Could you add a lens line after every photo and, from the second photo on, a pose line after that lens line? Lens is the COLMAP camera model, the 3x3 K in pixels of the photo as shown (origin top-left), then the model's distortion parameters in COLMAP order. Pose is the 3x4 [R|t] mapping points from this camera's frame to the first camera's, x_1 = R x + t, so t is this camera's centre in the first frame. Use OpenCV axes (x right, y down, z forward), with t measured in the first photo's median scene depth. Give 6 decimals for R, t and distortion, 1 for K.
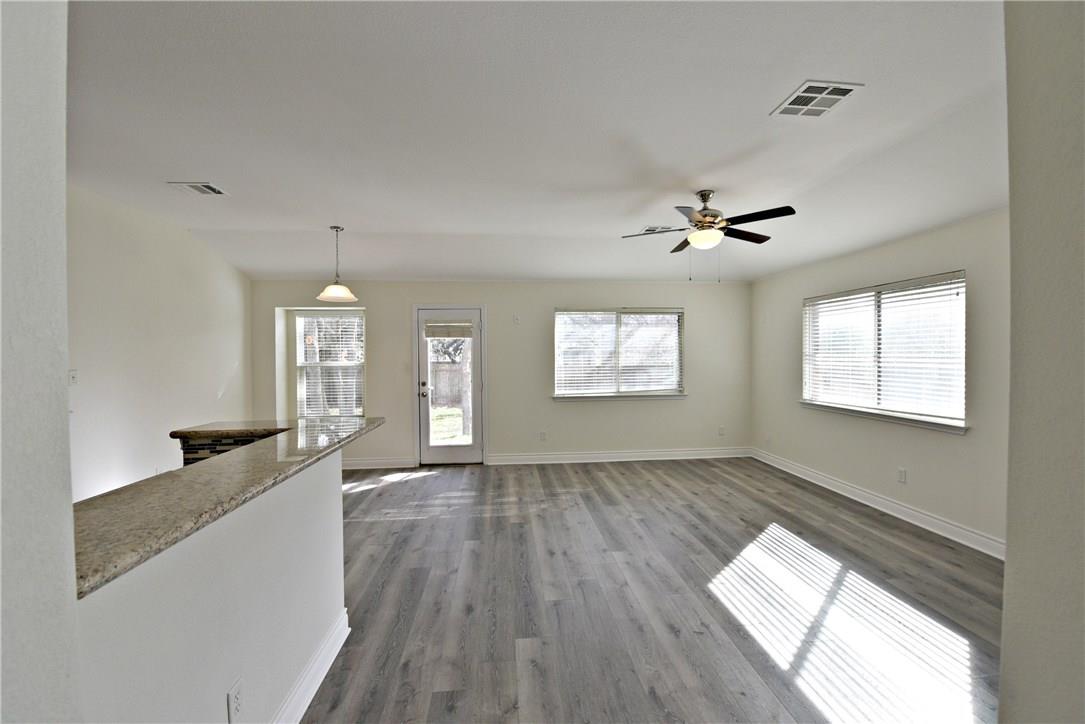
lens RADIAL K [[429.7, 0, 546.1], [0, 429.7, 359.2], [0, 0, 1]] dist [-0.016142, -0.002608]
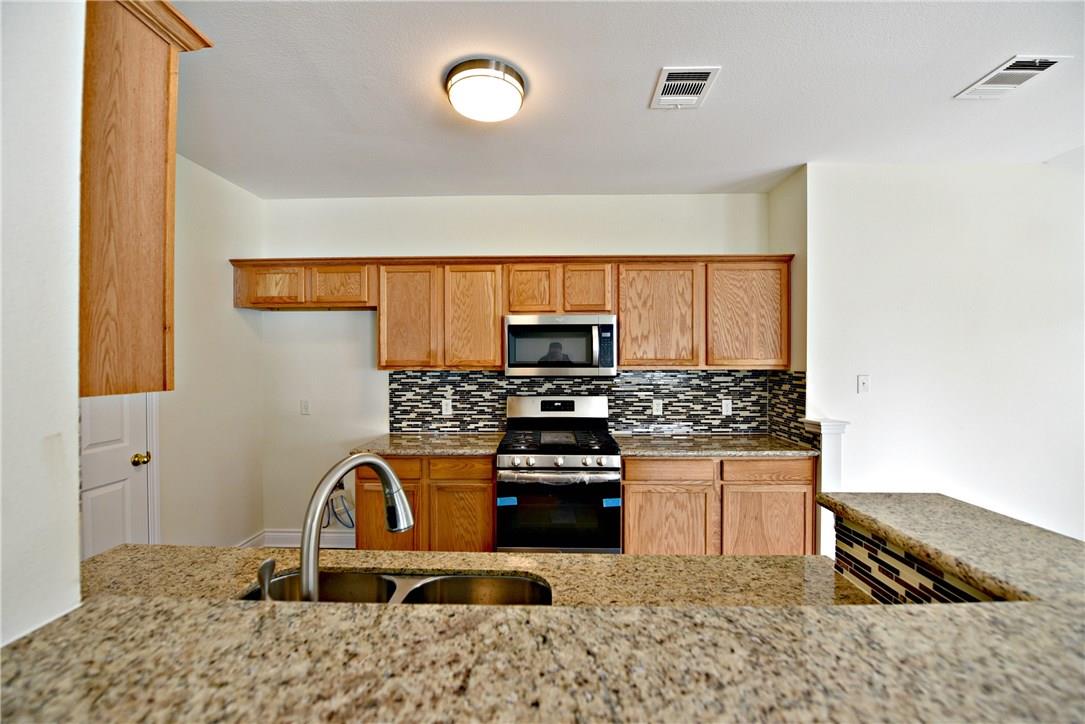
lens RADIAL K [[429.7, 0, 547.1], [0, 429.7, 361.0], [0, 0, 1]] dist [-0.016142, -0.002608]
pose [[-0.124438, 0.008842, -0.992188, -0.134853], [-0.002710, 0.999954, 0.009251, -0.008163], [0.992224, 0.003840, -0.124408, 0.369216]]
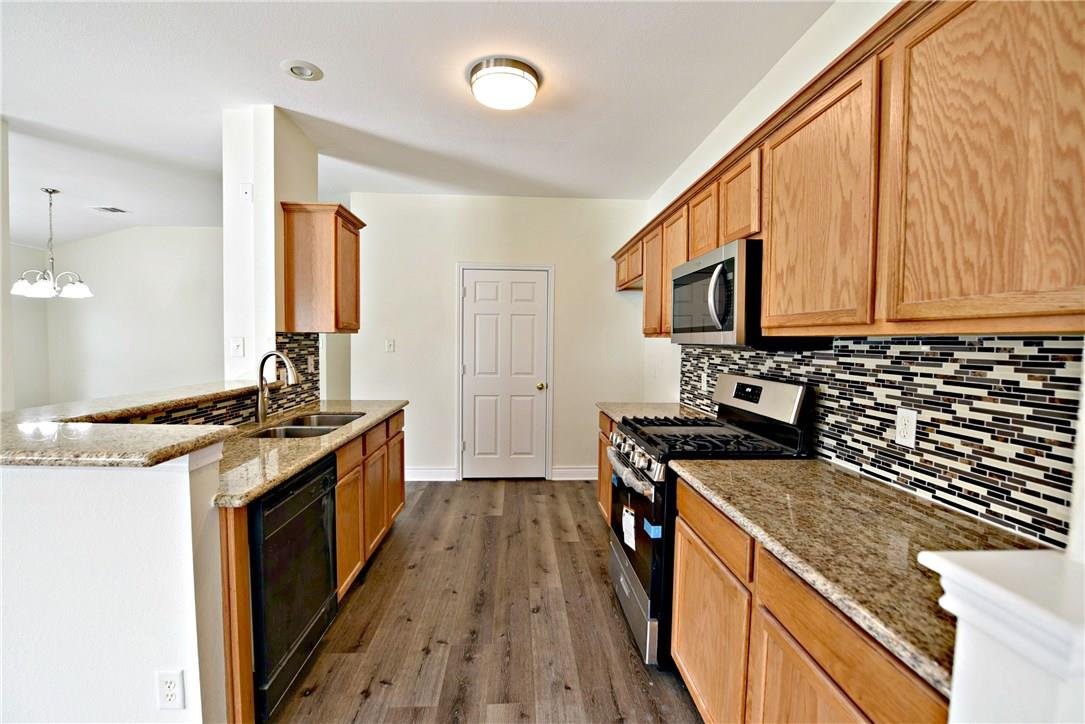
lens RADIAL K [[462.4, 0, 541.4], [0, 462.4, 360.0], [0, 0, 1]] dist [-0.023868, 0.000411]
pose [[-0.998833, -0.006877, 0.047798, -0.731892], [-0.004574, 0.998832, 0.048111, 0.018424], [-0.048073, 0.047836, -0.997698, 0.883205]]
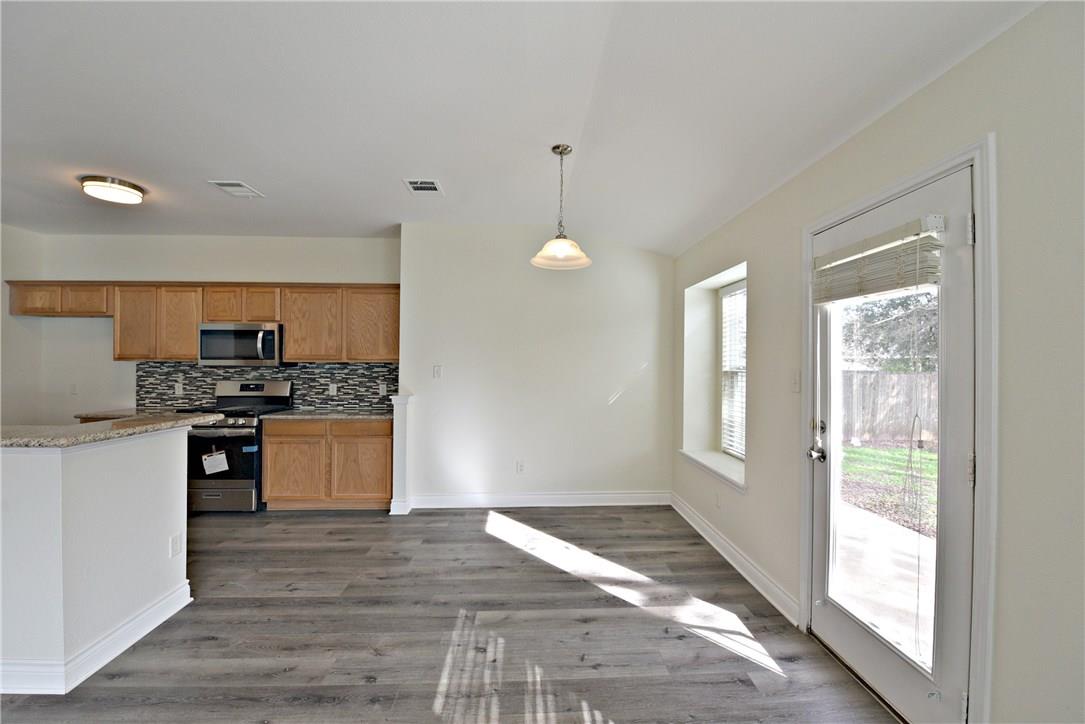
lens RADIAL K [[429.7, 0, 546.2], [0, 429.7, 360.9], [0, 0, 1]] dist [-0.016142, -0.002608]
pose [[-0.051883, 0.004041, -0.998645, 0.155032], [-0.010330, 0.999936, 0.004583, 0.000408], [0.998600, 0.010554, -0.051838, 1.148767]]
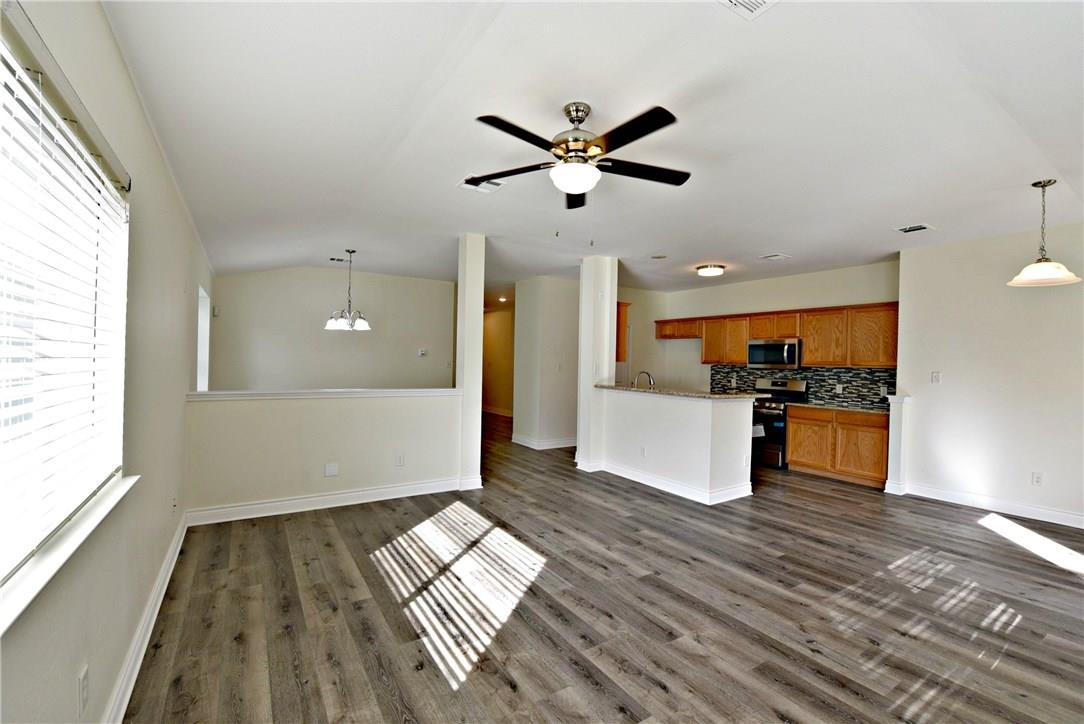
lens RADIAL K [[461.9, 0, 540.9], [0, 461.9, 360.1], [0, 0, 1]] dist [-0.023868, 0.000411]
pose [[-0.893716, -0.013196, -0.448440, 0.666538], [-0.018254, 0.999809, 0.006958, -0.001531], [0.448263, 0.014404, -0.893786, 1.466656]]
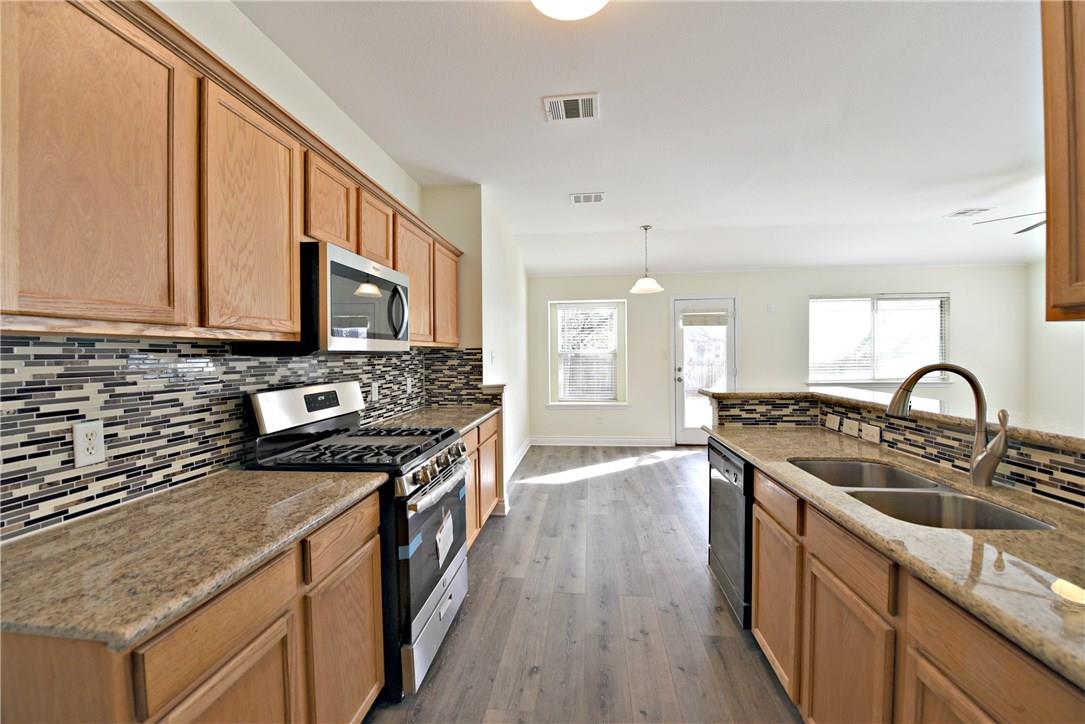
lens RADIAL K [[429.7, 0, 544.7], [0, 429.7, 358.6], [0, 0, 1]] dist [-0.016142, -0.002608]
pose [[0.979149, 0.000648, -0.203141, -0.589707], [0.001224, 0.999958, 0.009090, 0.030299], [0.203138, -0.009149, 0.979107, -0.177430]]
